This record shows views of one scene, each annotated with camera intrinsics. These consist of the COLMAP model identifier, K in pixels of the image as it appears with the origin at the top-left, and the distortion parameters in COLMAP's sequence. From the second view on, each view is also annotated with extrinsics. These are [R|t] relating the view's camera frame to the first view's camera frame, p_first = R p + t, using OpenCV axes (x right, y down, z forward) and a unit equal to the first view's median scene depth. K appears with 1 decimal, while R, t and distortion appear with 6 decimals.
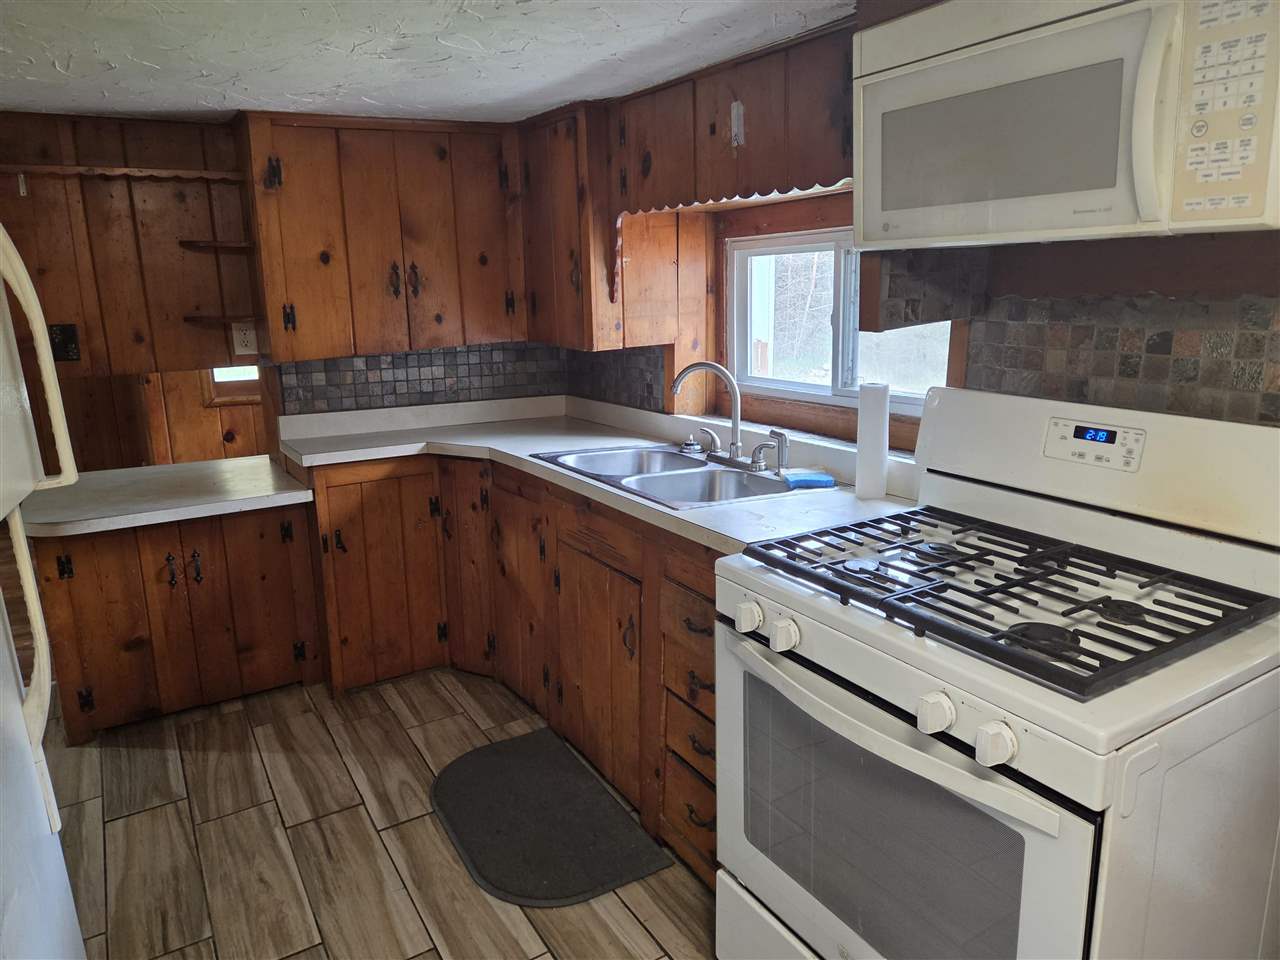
lens RADIAL K [[856.5, 0, 636.6], [0, 856.5, 480.6], [0, 0, 1]] dist [0.056445, -0.047332]
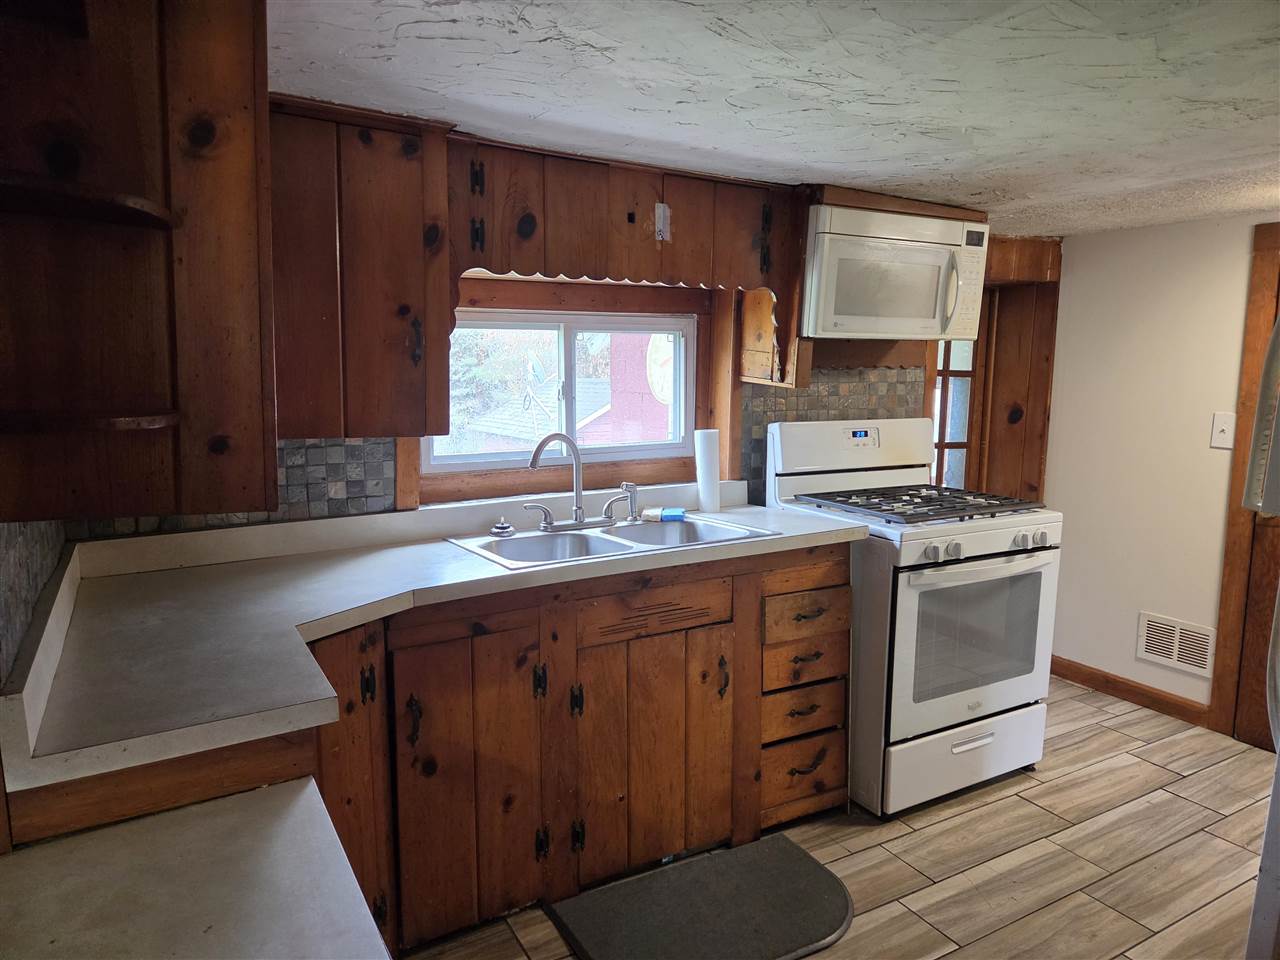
lens RADIAL K [[856.5, 0, 640.6], [0, 856.5, 505.1], [0, 0, 1]] dist [0.056445, -0.047332]
pose [[0.015218, -0.141067, 0.989883, -1.090452], [0.224212, 0.965268, 0.134112, -0.201897], [-0.974422, 0.219903, 0.046318, 1.047148]]
